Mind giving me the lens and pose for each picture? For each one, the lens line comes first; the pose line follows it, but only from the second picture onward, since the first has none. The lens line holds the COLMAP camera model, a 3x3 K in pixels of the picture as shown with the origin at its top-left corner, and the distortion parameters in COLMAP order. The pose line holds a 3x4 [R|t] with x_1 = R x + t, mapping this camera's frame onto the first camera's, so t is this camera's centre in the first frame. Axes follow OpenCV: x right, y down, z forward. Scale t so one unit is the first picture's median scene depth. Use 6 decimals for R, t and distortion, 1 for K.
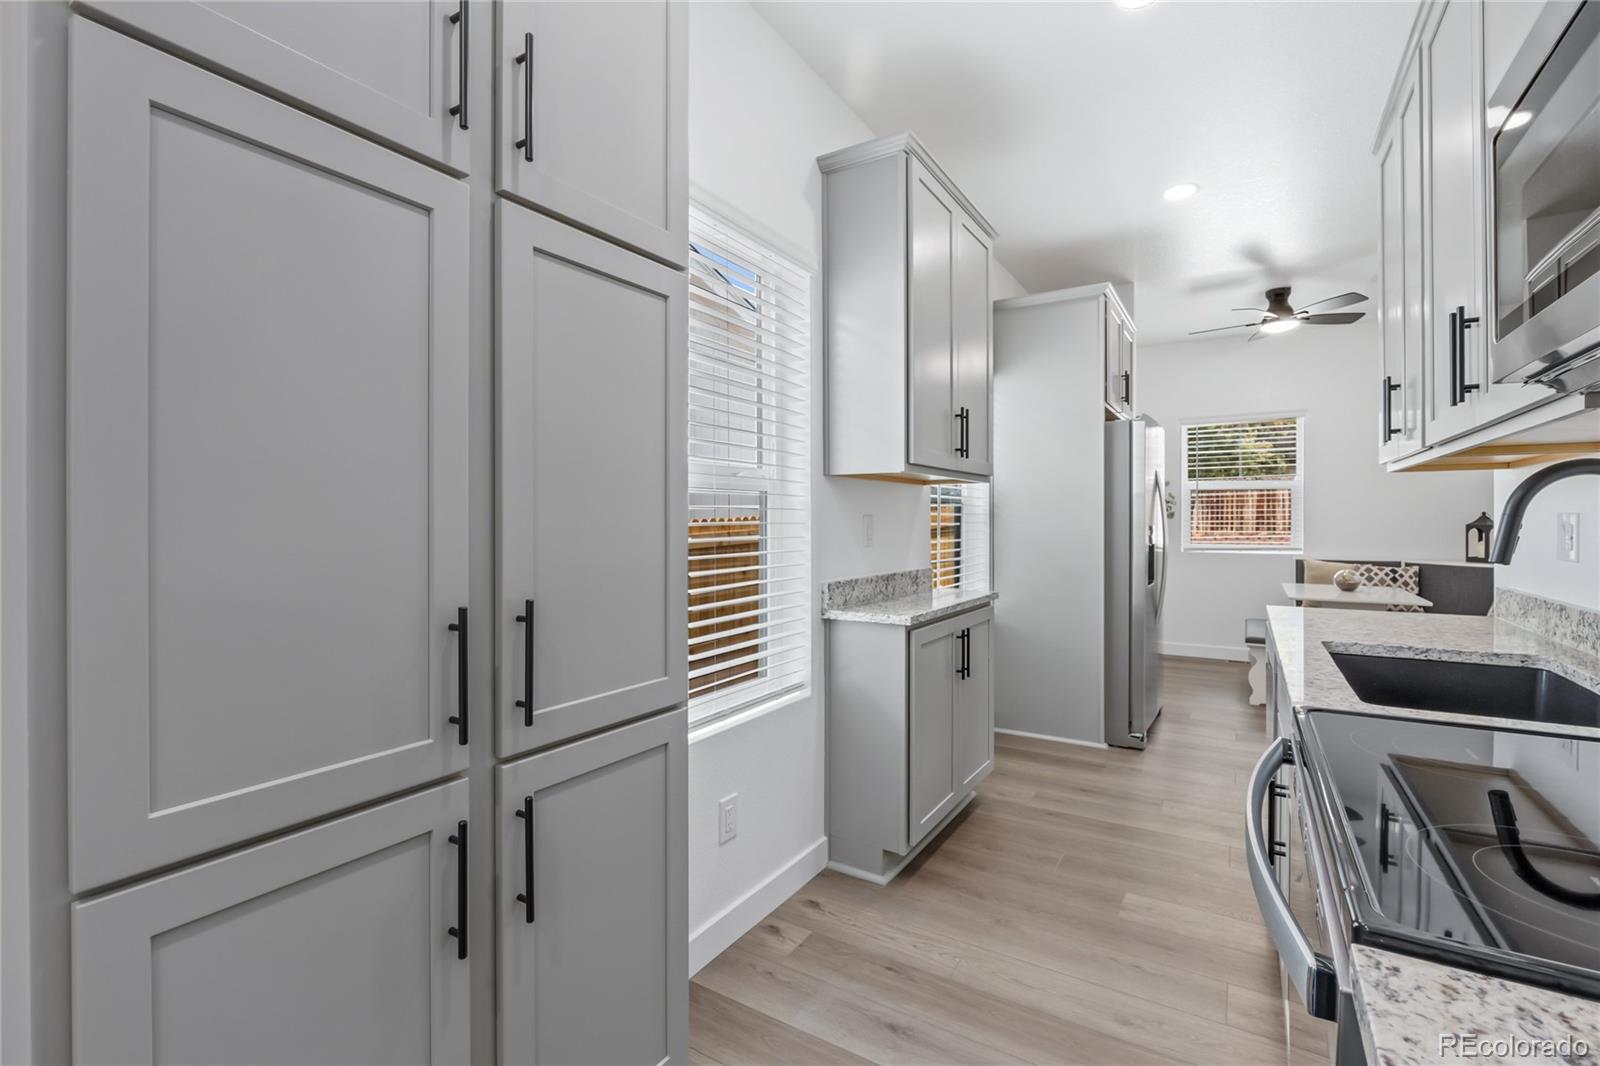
lens RADIAL K [[713.7, 0, 797.8], [0, 713.7, 524.7], [0, 0, 1]] dist [-0.012722, -0.000492]
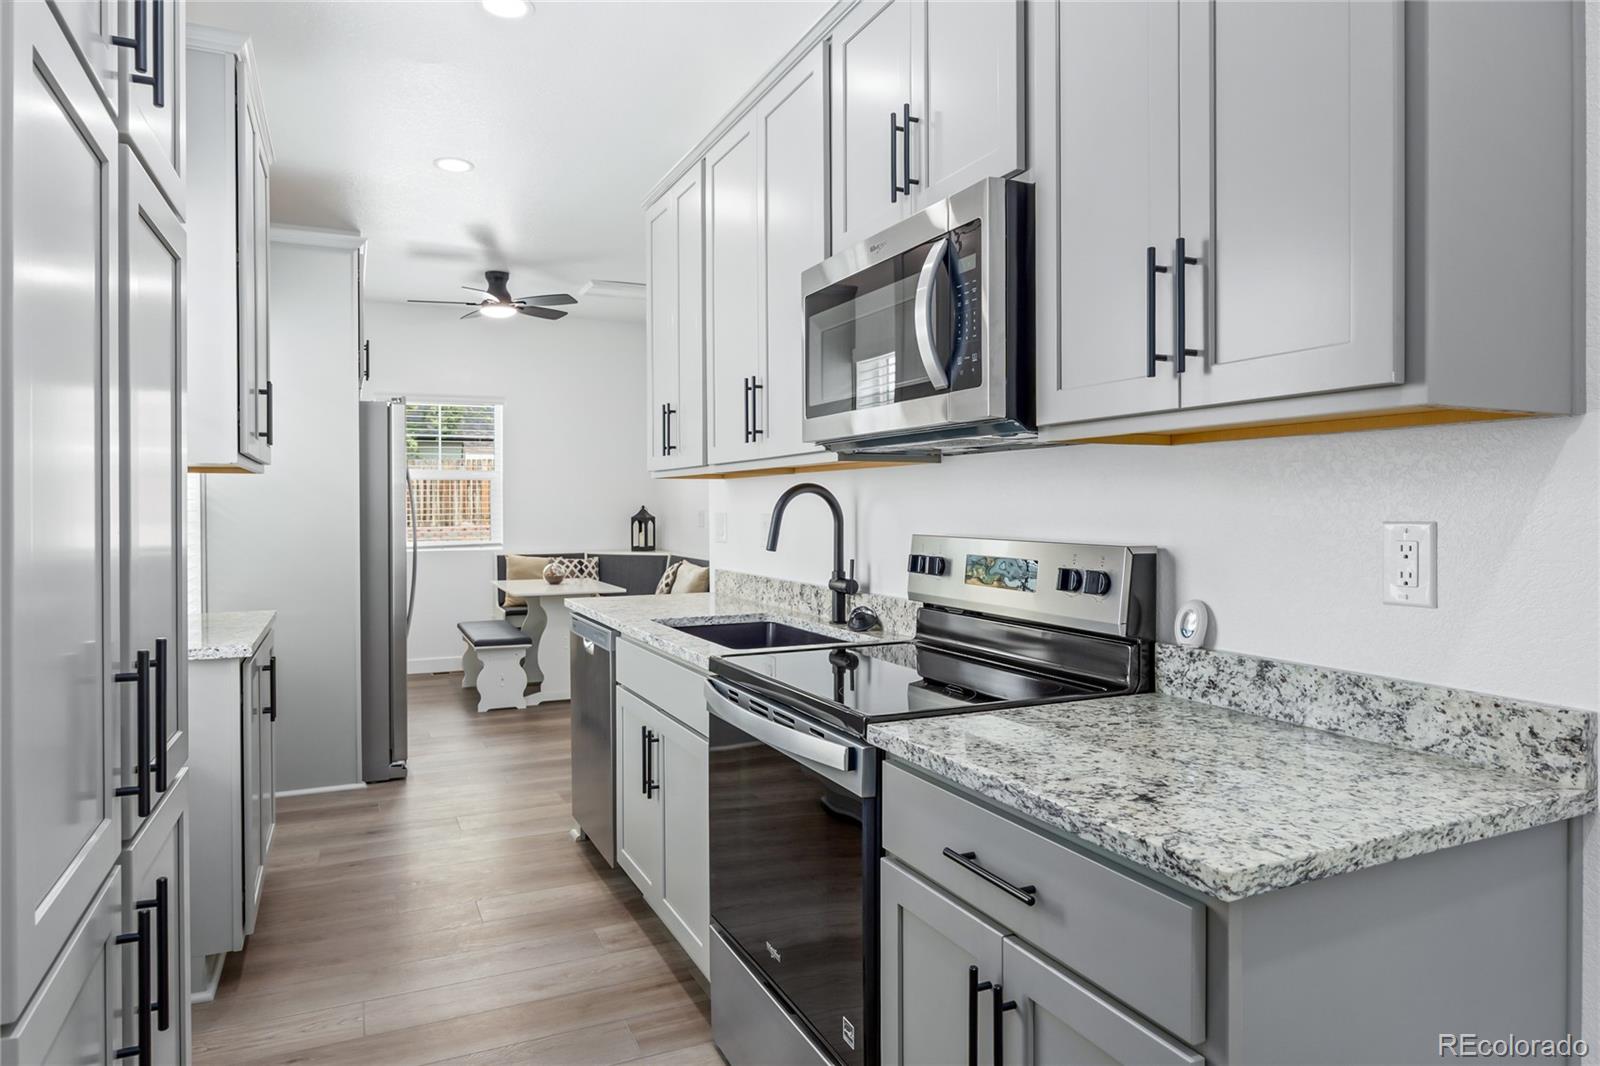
lens RADIAL K [[978.6, 0, 800.0], [0, 978.6, 533.0], [0, 0, 1]] dist [-0.001526, -0.000688]
pose [[0.540858, -0.022765, 0.840806, -0.208167], [0.007363, 0.999724, 0.022332, -0.008360], [-0.841082, -0.005887, 0.540876, -0.052115]]
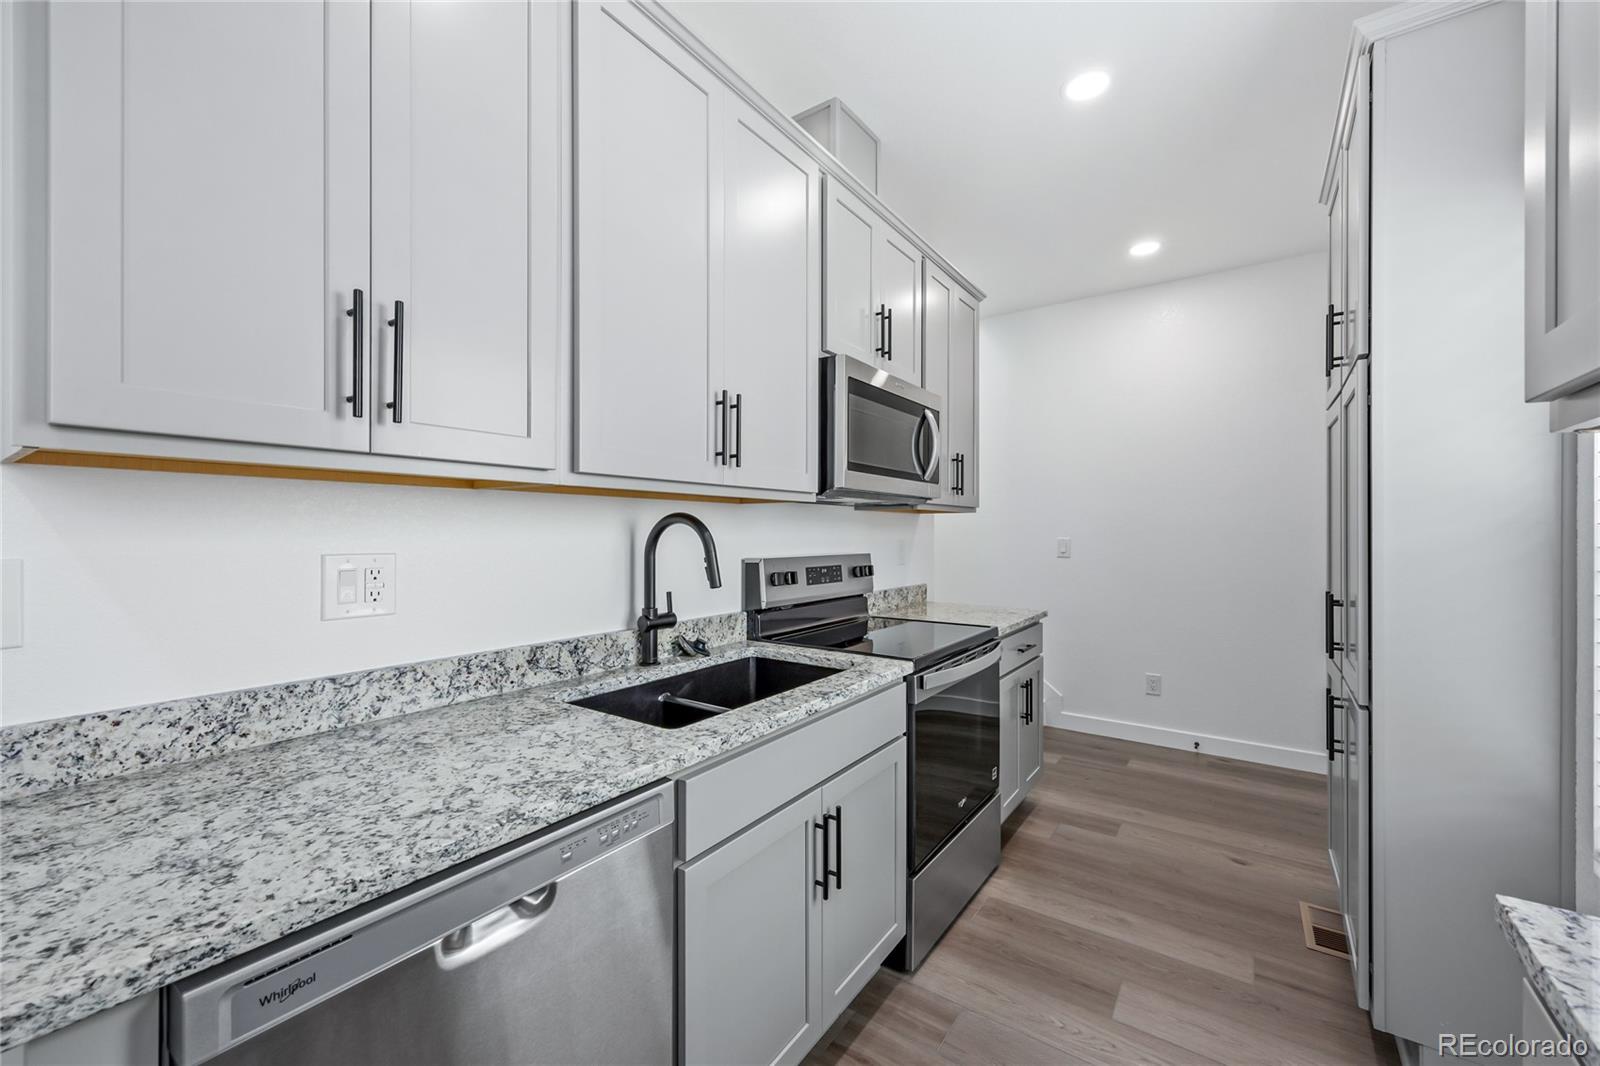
lens RADIAL K [[626.8, 0, 790.4], [0, 626.8, 552.7], [0, 0, 1]] dist [0.001499, 0.000051]
pose [[-0.996330, 0.014006, 0.084441, 0.289666], [0.016717, 0.999365, 0.031480, -0.013879], [-0.083947, 0.032776, -0.995931, 0.748722]]
